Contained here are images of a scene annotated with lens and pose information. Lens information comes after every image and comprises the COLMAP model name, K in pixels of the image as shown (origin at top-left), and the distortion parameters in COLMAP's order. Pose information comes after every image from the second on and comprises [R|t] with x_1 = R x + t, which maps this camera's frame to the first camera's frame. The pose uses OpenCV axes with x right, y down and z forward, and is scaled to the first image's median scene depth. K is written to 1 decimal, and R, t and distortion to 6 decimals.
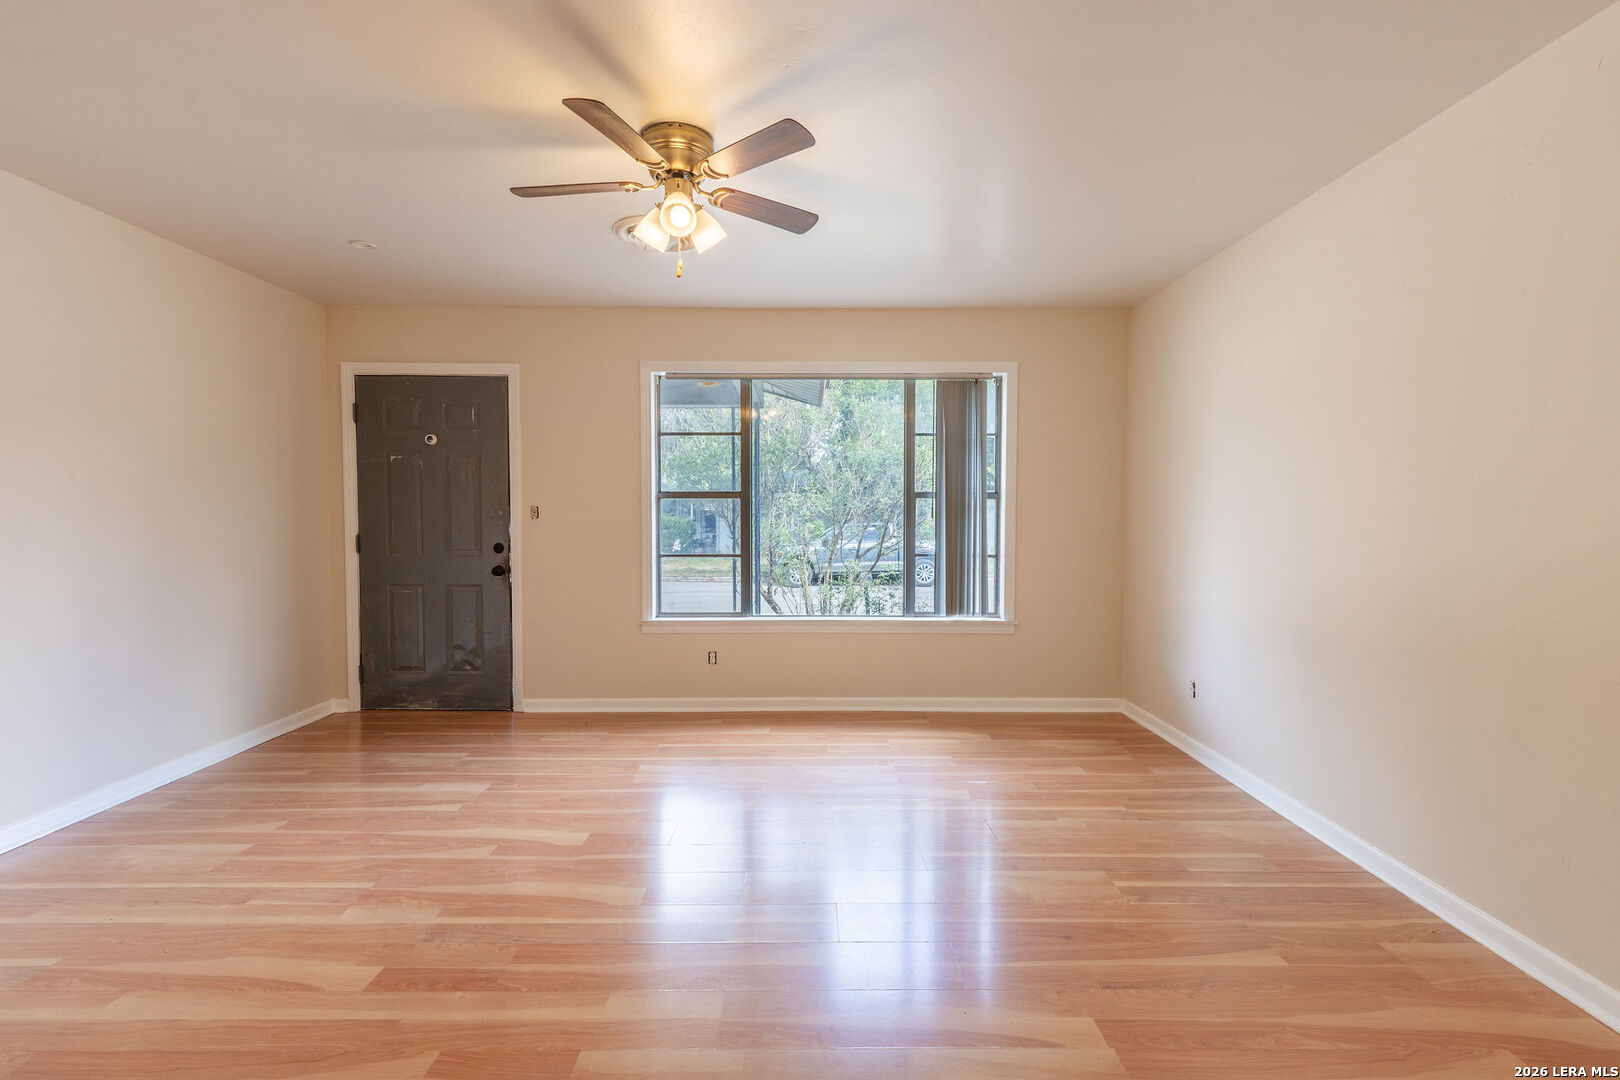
lens RADIAL K [[730.6, 0, 817.7], [0, 730.6, 544.2], [0, 0, 1]] dist [0.001533, -0.000643]
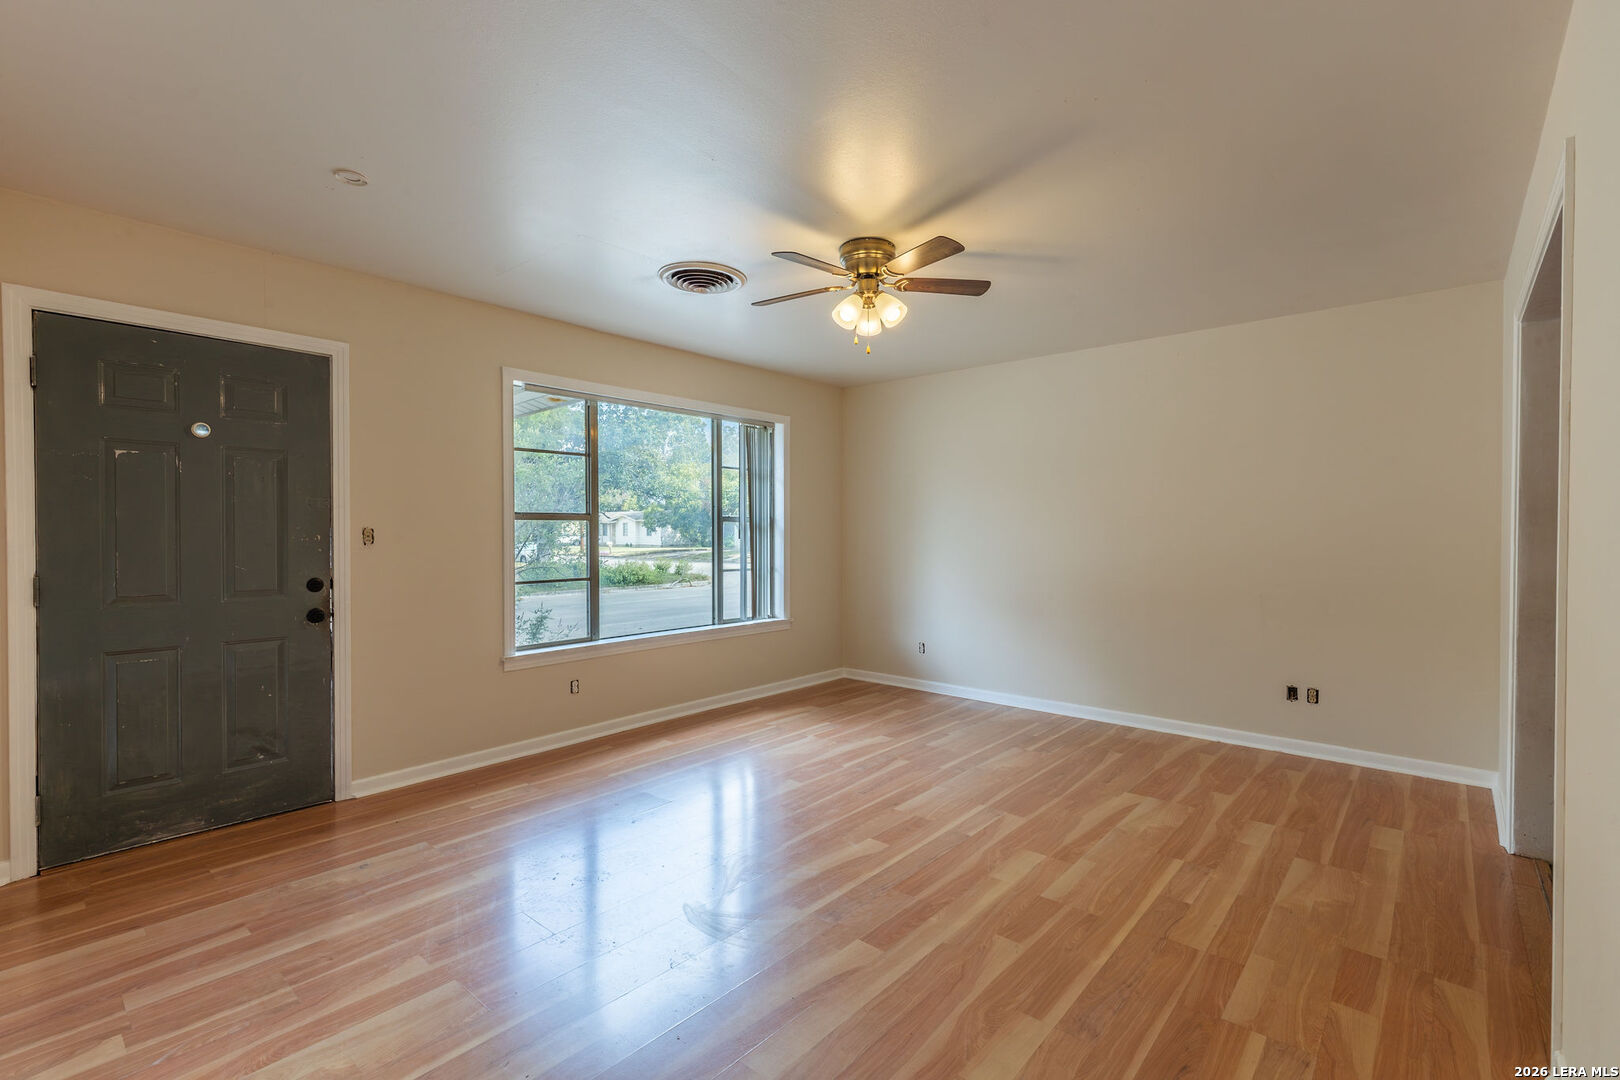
lens RADIAL K [[730.6, 0, 817.7], [0, 730.6, 544.2], [0, 0, 1]] dist [0.001533, -0.000643]
pose [[0.654786, -0.015706, 0.755652, -0.667040], [0.034035, 0.999383, -0.008721, -0.012078], [-0.755048, 0.031429, 0.654916, 0.128443]]
